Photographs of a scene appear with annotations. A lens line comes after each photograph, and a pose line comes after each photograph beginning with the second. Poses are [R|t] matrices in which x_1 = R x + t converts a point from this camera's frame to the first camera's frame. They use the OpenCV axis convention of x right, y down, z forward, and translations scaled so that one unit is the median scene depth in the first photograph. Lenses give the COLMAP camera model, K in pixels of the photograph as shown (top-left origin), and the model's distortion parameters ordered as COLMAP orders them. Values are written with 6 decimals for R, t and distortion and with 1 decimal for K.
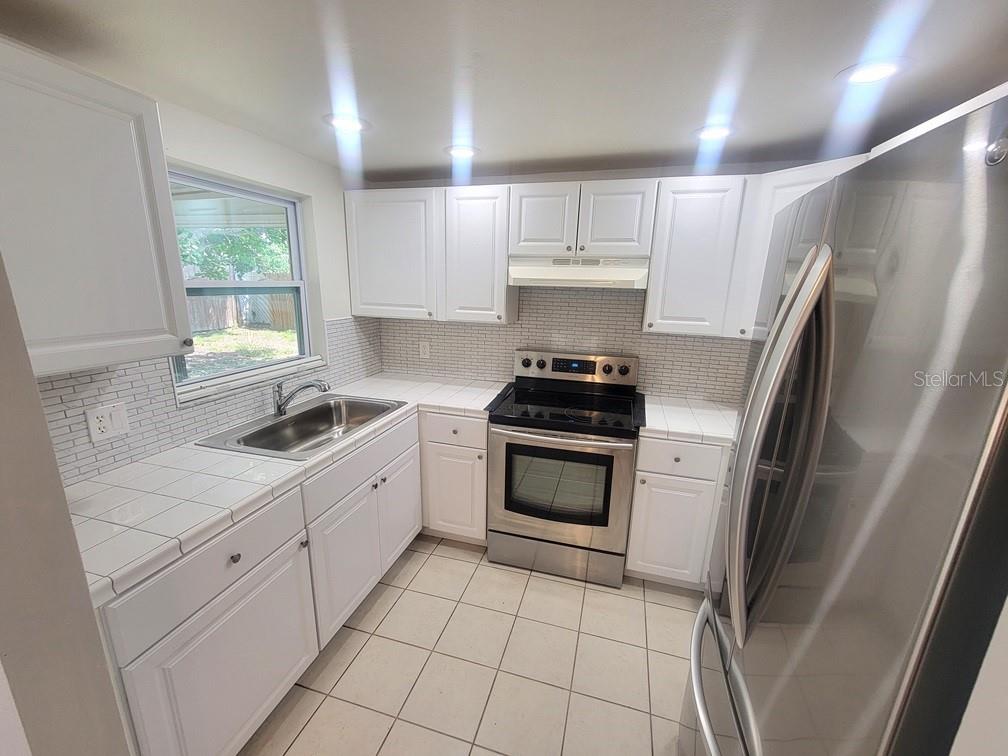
lens RADIAL K [[411.2, 0, 506.6], [0, 411.2, 384.4], [0, 0, 1]] dist [0.000714, 0.000036]
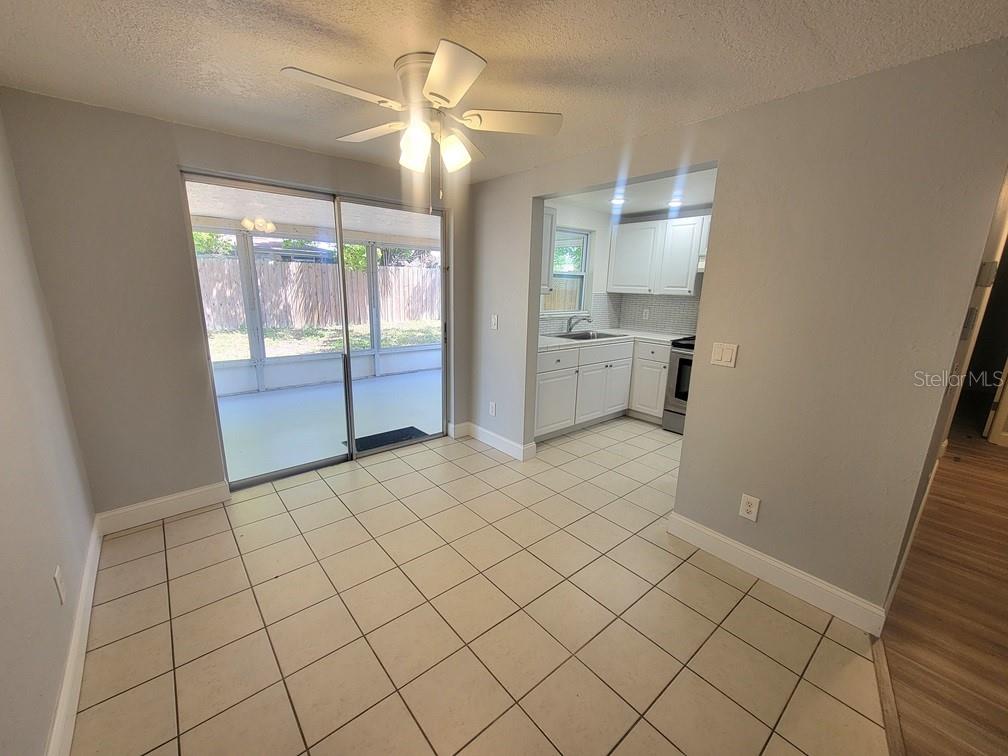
lens RADIAL K [[411.2, 0, 504.3], [0, 411.2, 378.7], [0, 0, 1]] dist [0.000714, 0.000036]
pose [[0.833072, 0.122937, -0.539330, 0.316313], [-0.140631, 0.990026, 0.008445, 0.298798], [0.534989, 0.068811, 0.842052, -0.857754]]
